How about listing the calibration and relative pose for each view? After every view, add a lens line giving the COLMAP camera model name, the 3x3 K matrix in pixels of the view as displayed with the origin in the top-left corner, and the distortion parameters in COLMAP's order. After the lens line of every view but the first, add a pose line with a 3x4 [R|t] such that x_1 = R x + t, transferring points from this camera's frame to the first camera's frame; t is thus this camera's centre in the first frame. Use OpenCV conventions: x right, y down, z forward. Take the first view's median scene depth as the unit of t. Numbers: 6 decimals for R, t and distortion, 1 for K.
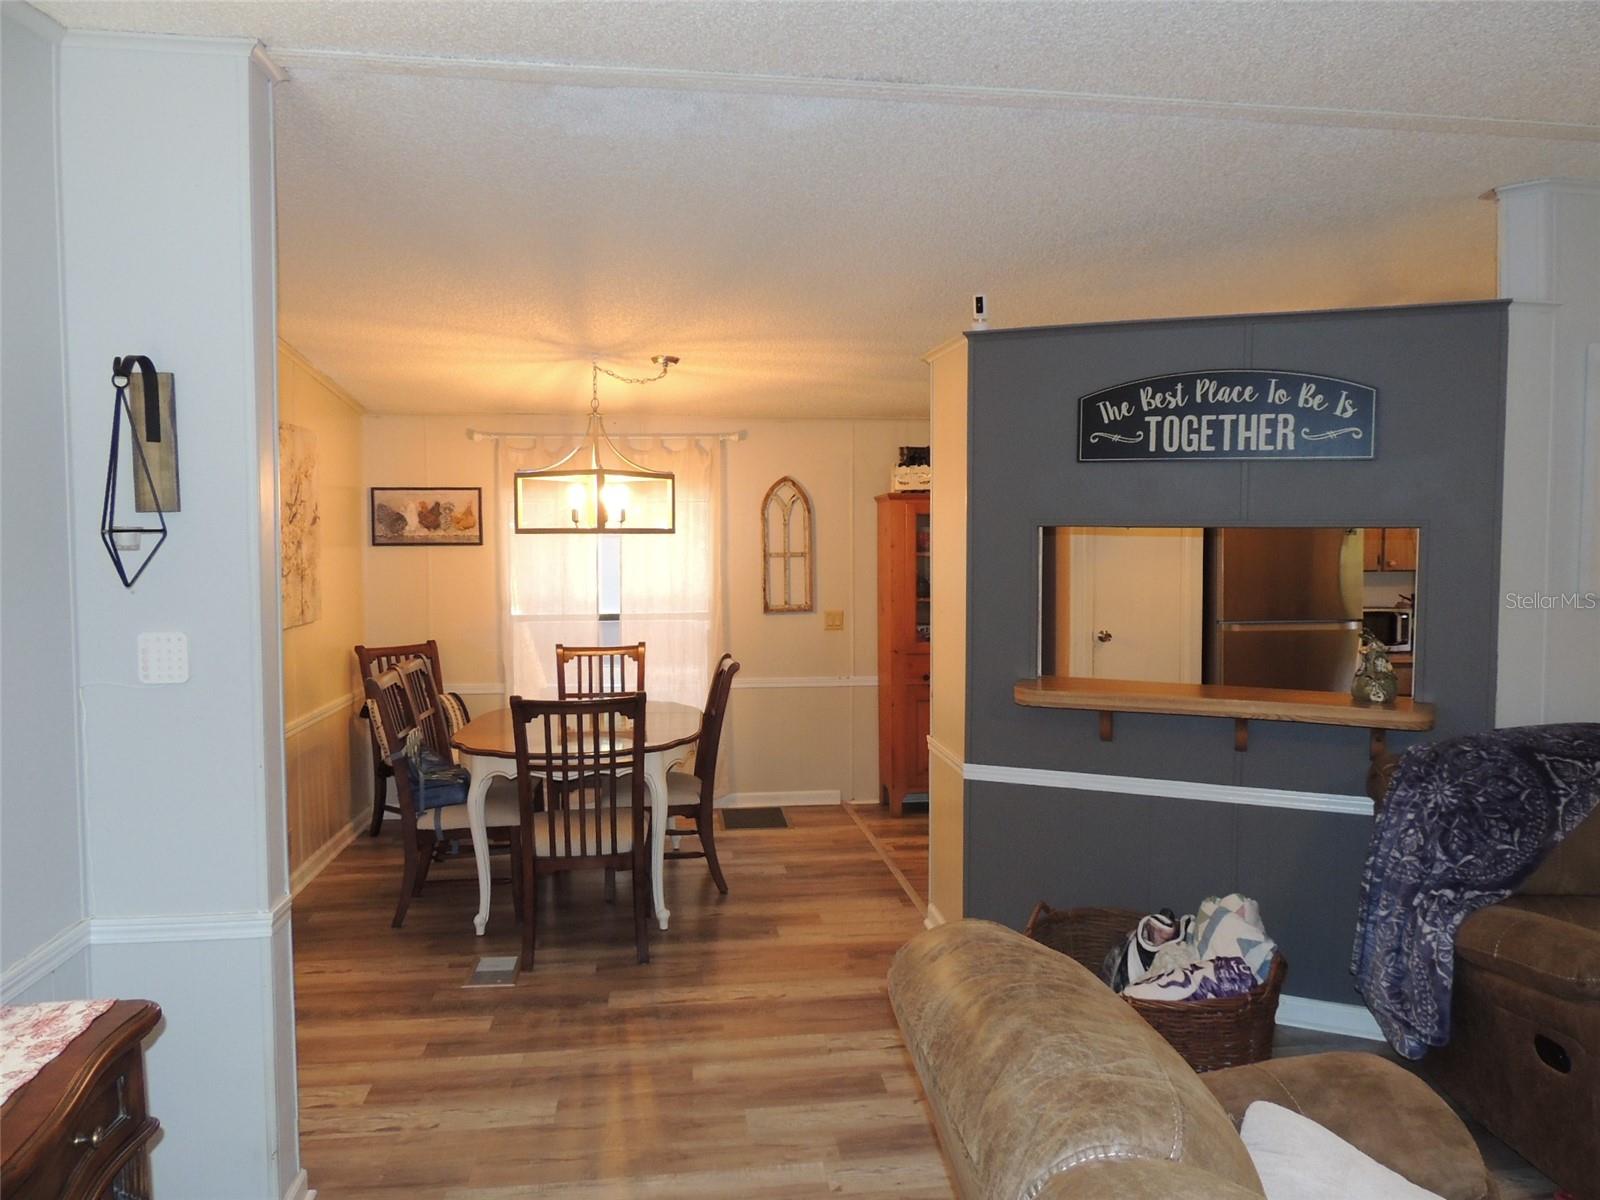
lens RADIAL K [[1139.2, 0, 794.4], [0, 1139.2, 601.8], [0, 0, 1]] dist [-0.025382, 0.017198]
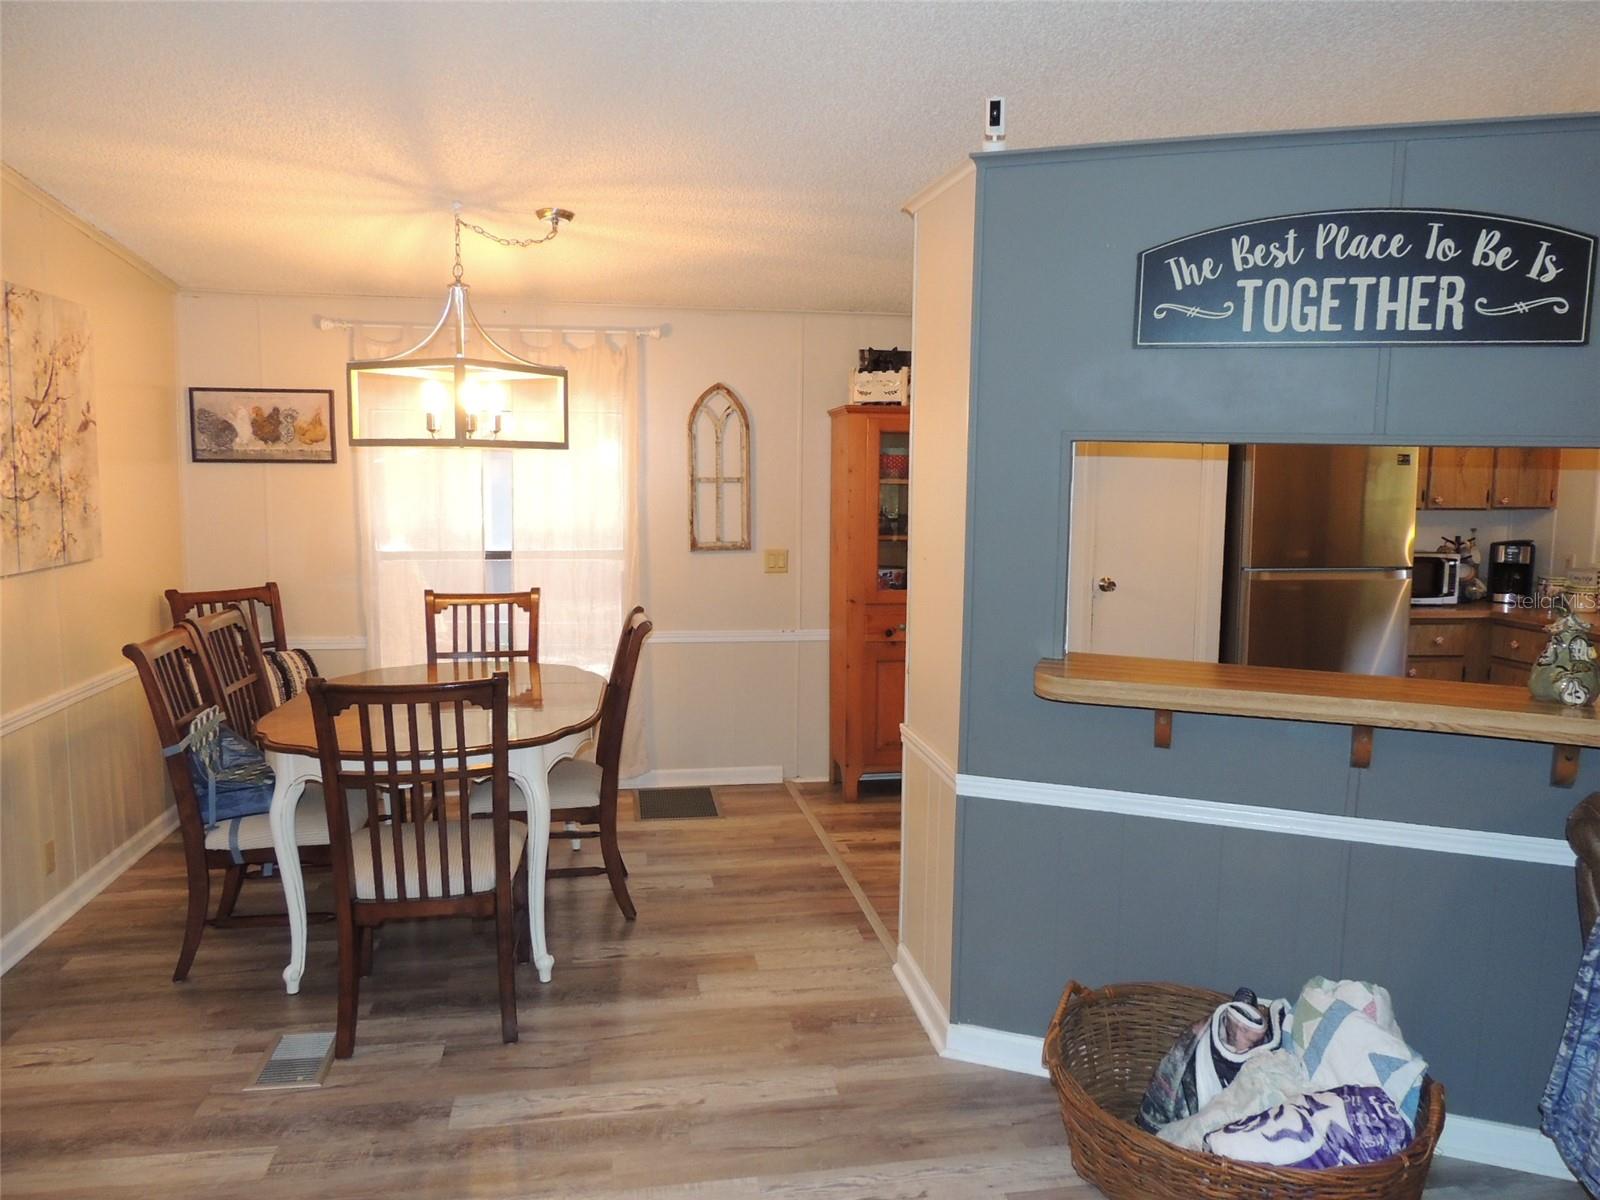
lens RADIAL K [[1139.2, 0, 792.3], [0, 1139.2, 598.7], [0, 0, 1]] dist [-0.025382, 0.017198]
pose [[0.998729, 0.007790, 0.049790, 0.007805], [-0.010715, 0.998216, 0.058737, -0.007575], [-0.049244, -0.059196, 0.997031, 0.265316]]
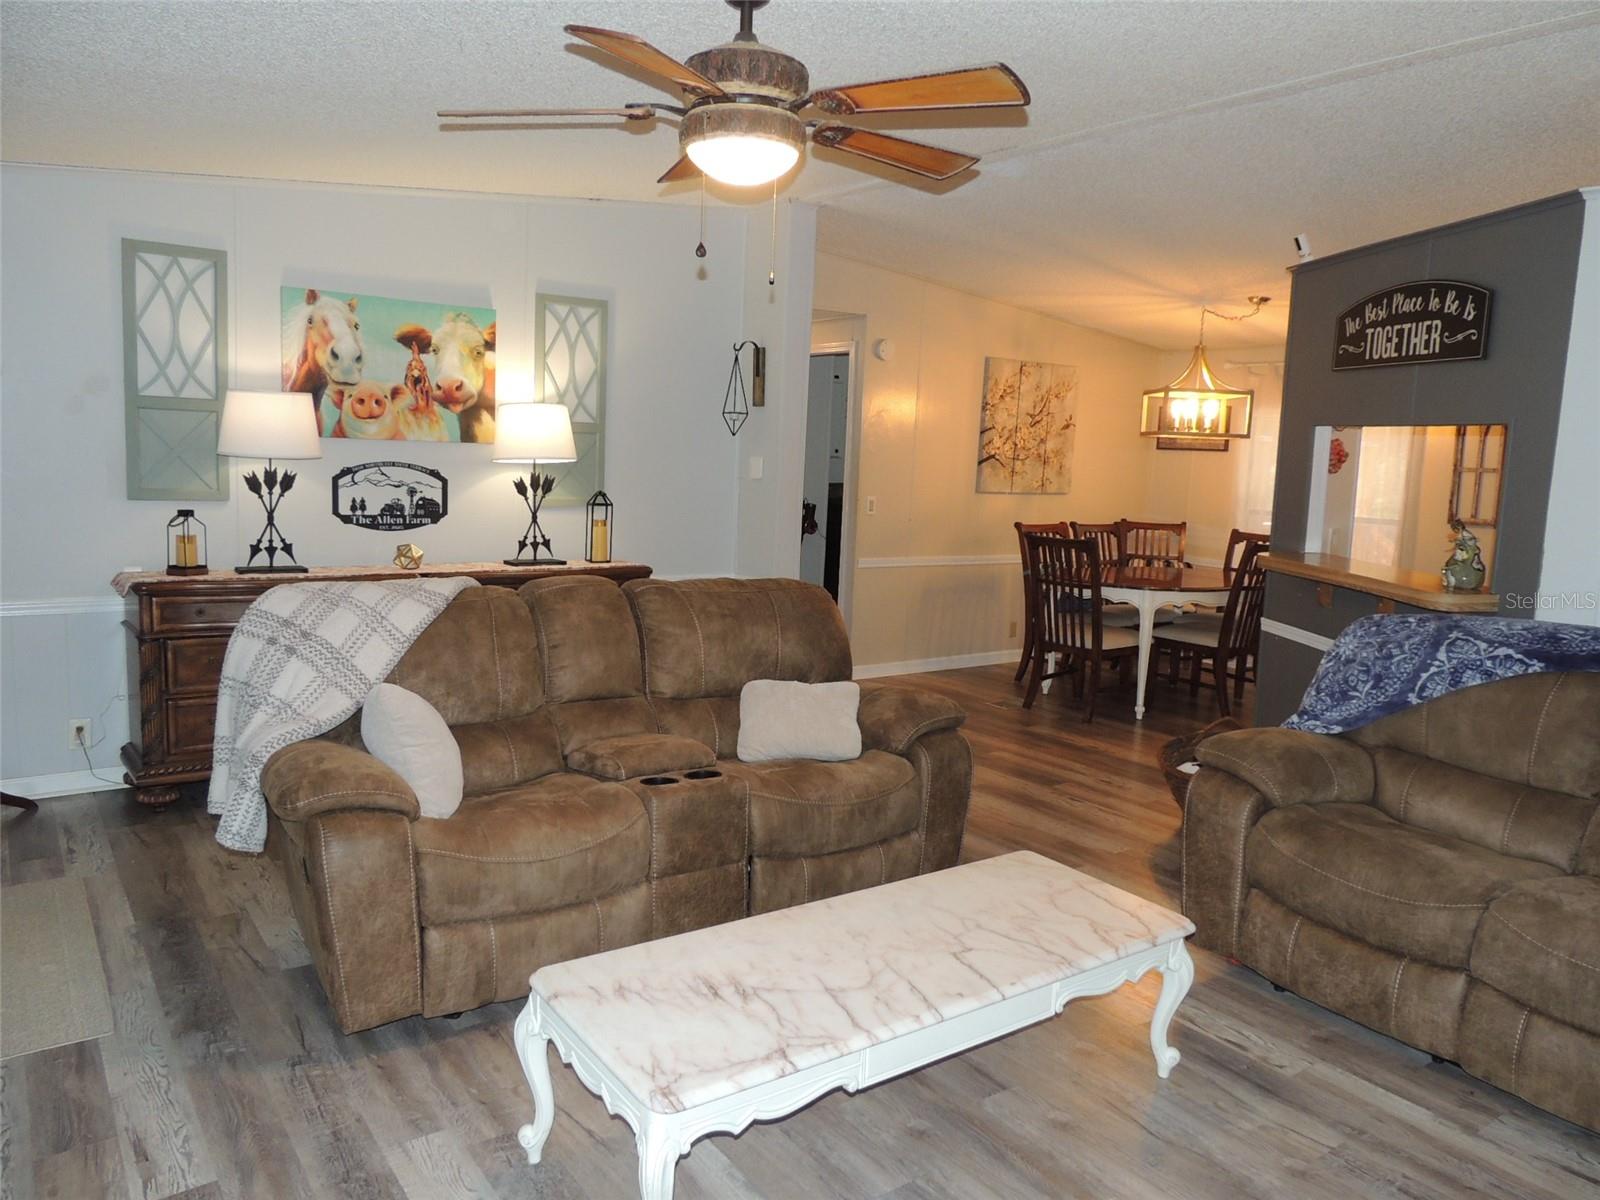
lens RADIAL K [[1139.2, 0, 800.8], [0, 1139.2, 605.0], [0, 0, 1]] dist [-0.025382, 0.017198]
pose [[0.478222, 0.141819, -0.866713, 0.878418], [-0.091518, 0.989550, 0.111422, 0.031692], [0.873457, 0.026036, 0.486204, -0.044487]]
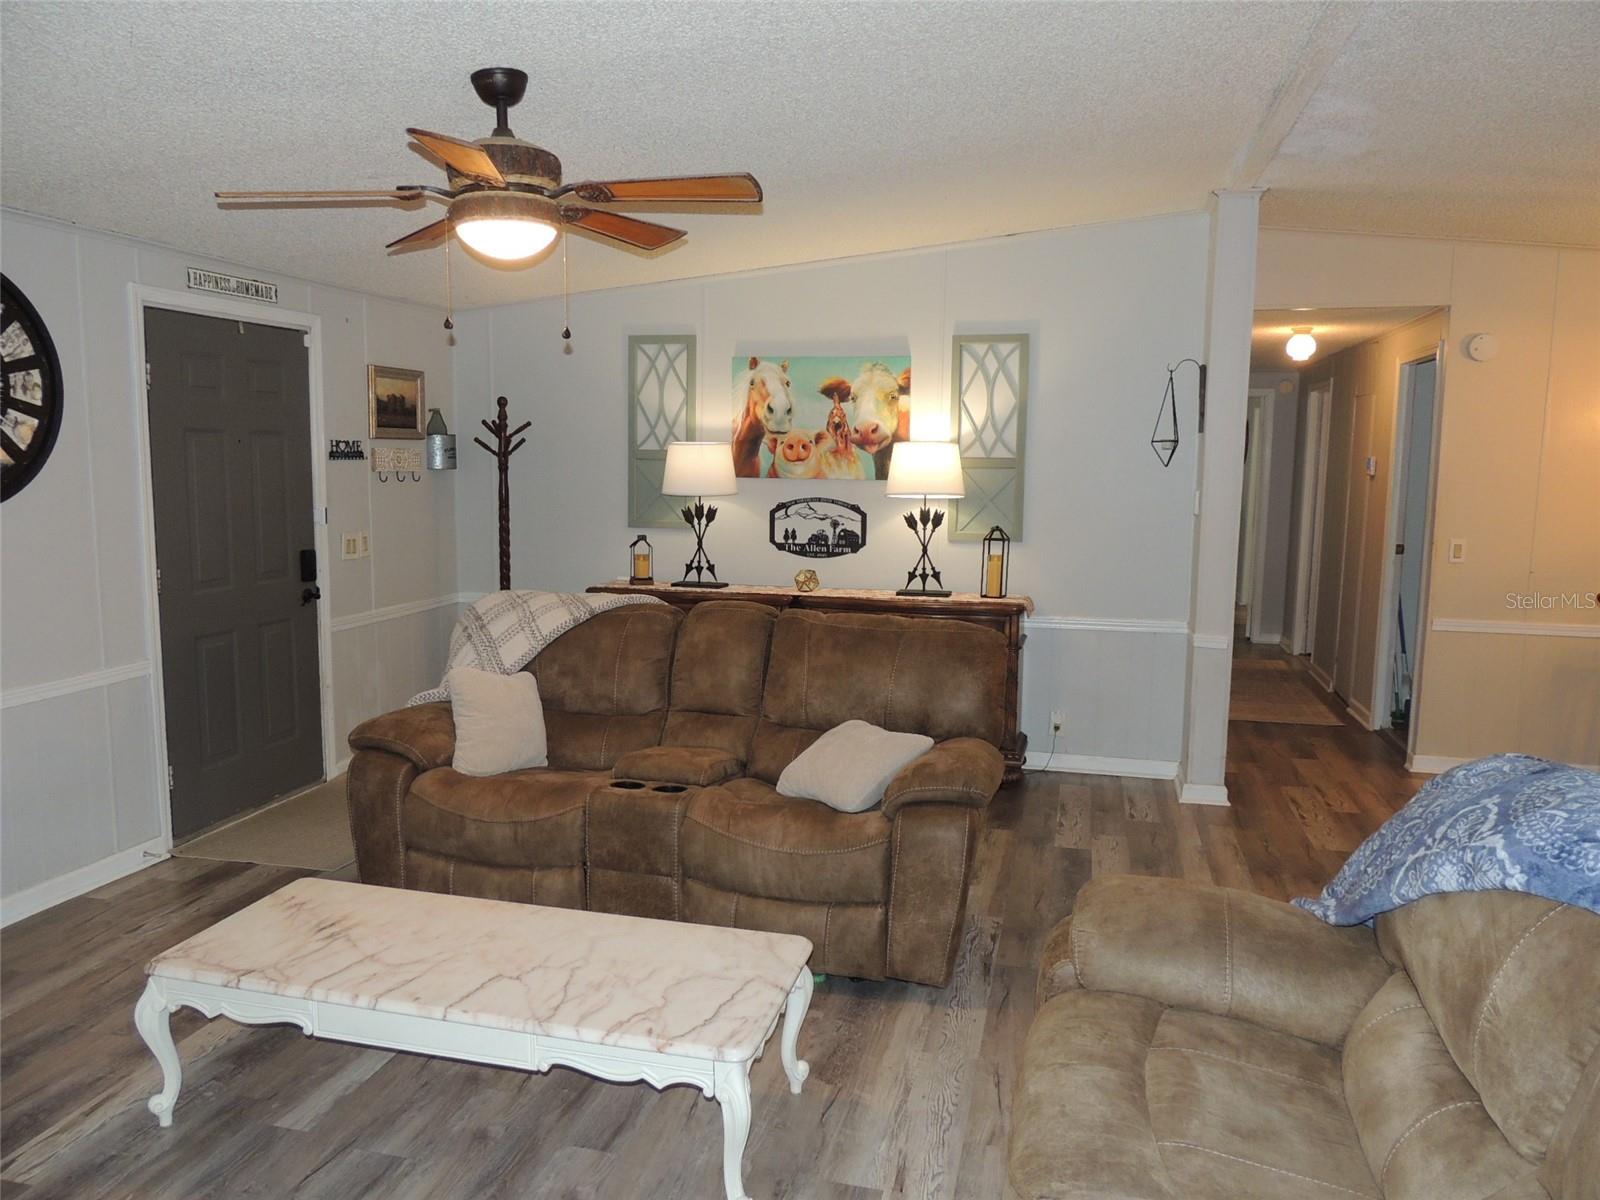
lens RADIAL K [[1139.2, 0, 810.4], [0, 1139.2, 602.0], [0, 0, 1]] dist [-0.025382, 0.017198]
pose [[-0.358751, 0.119201, -0.925791, 0.906069], [-0.061775, 0.986606, 0.150969, -0.022419], [0.931387, 0.111351, -0.346582, 0.575145]]
